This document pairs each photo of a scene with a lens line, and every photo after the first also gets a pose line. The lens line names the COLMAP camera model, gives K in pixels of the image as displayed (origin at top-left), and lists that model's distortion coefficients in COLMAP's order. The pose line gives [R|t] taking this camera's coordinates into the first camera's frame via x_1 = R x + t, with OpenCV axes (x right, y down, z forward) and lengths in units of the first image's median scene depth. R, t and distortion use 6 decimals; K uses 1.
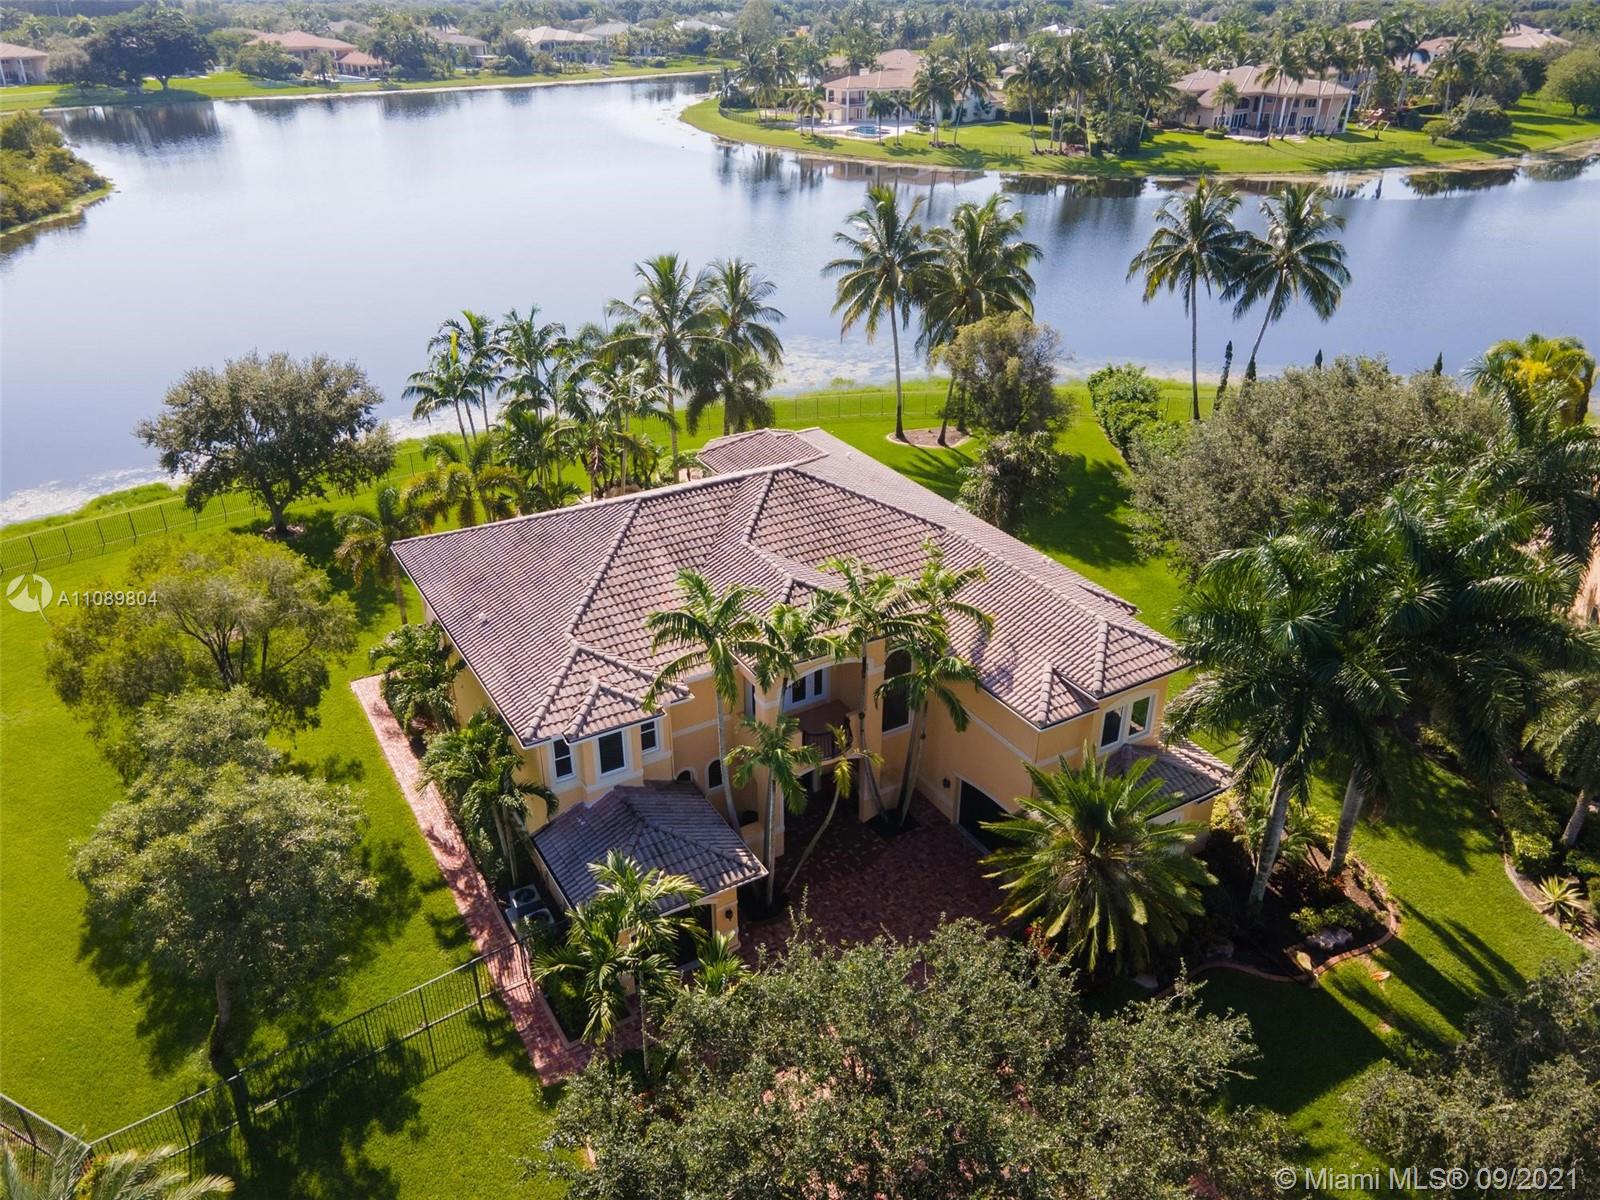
lens RADIAL K [[1155.2, 0, 805.3], [0, 1155.2, 601.1], [0, 0, 1]] dist [0.011983, 0.041411]
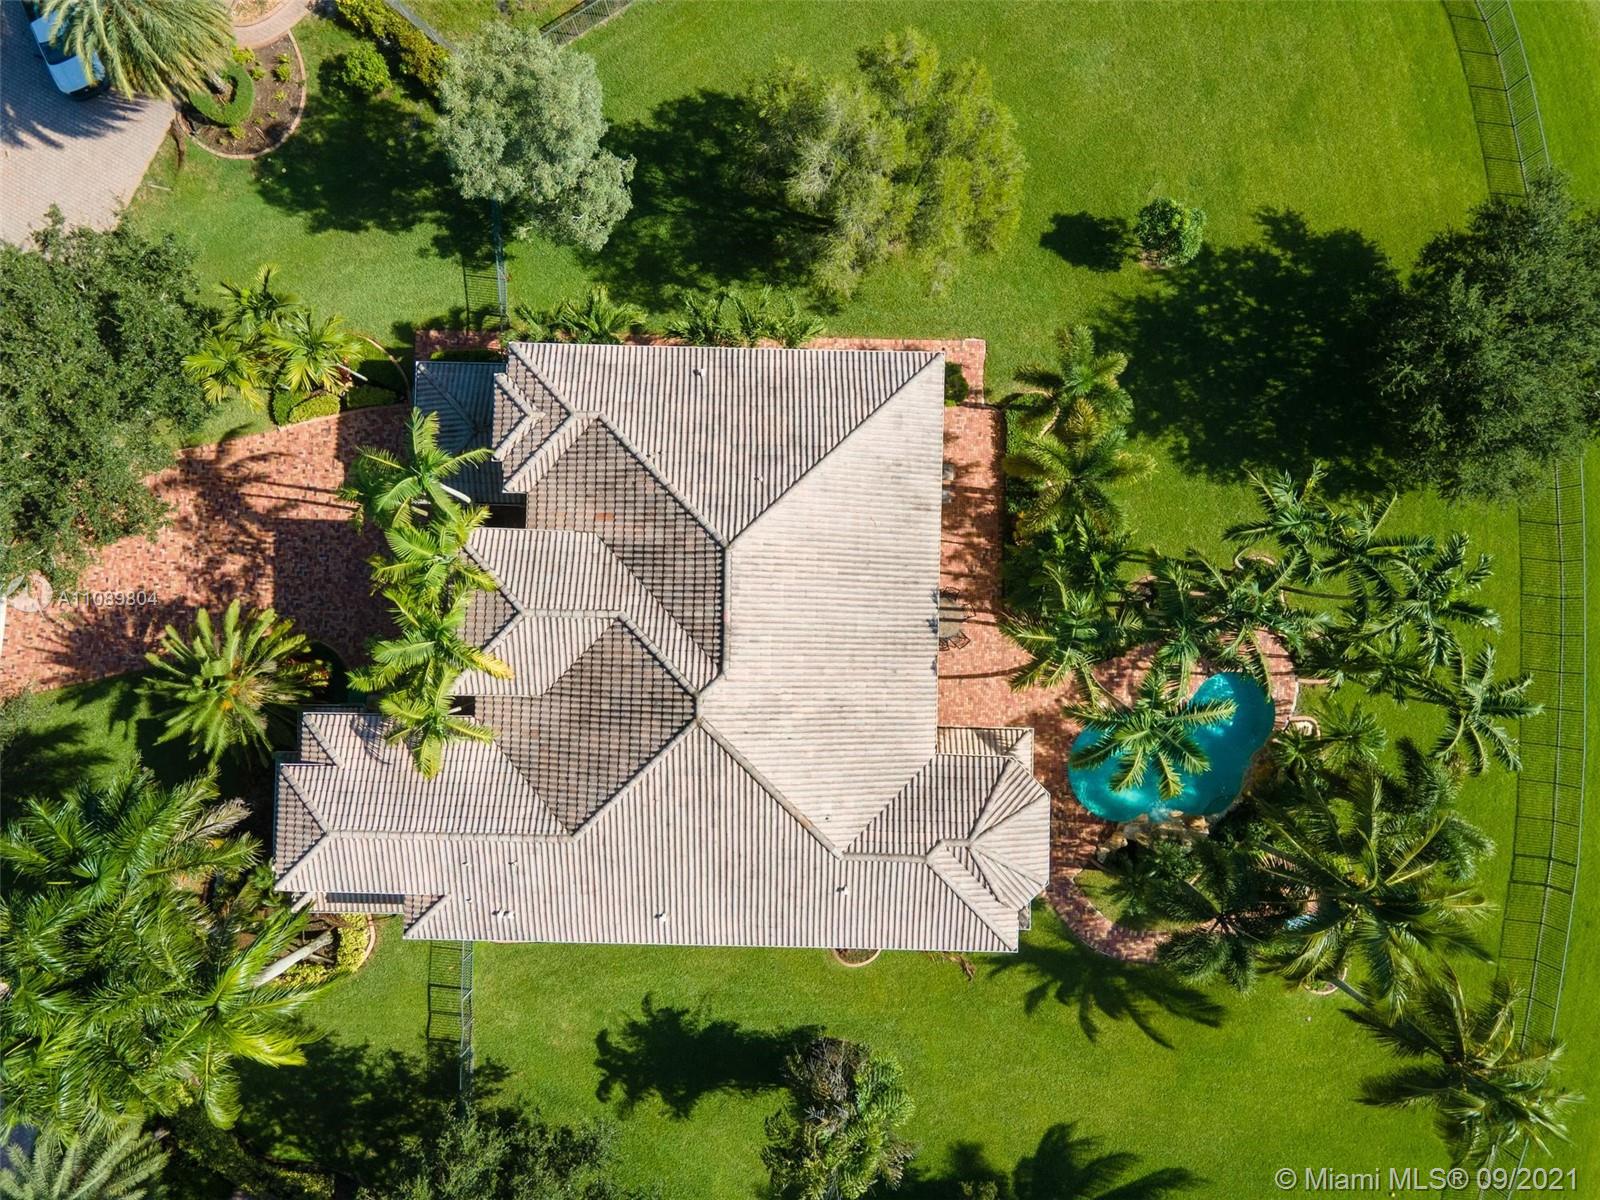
lens RADIAL K [[1155.2, 0, 805.3], [0, 1155.2, 601.1], [0, 0, 1]] dist [0.011983, 0.041411]
pose [[-0.534446, 0.844412, -0.036545, -0.069926], [-0.404613, -0.217647, 0.888210, -0.613699], [0.742061, 0.489488, 0.457981, 0.421432]]
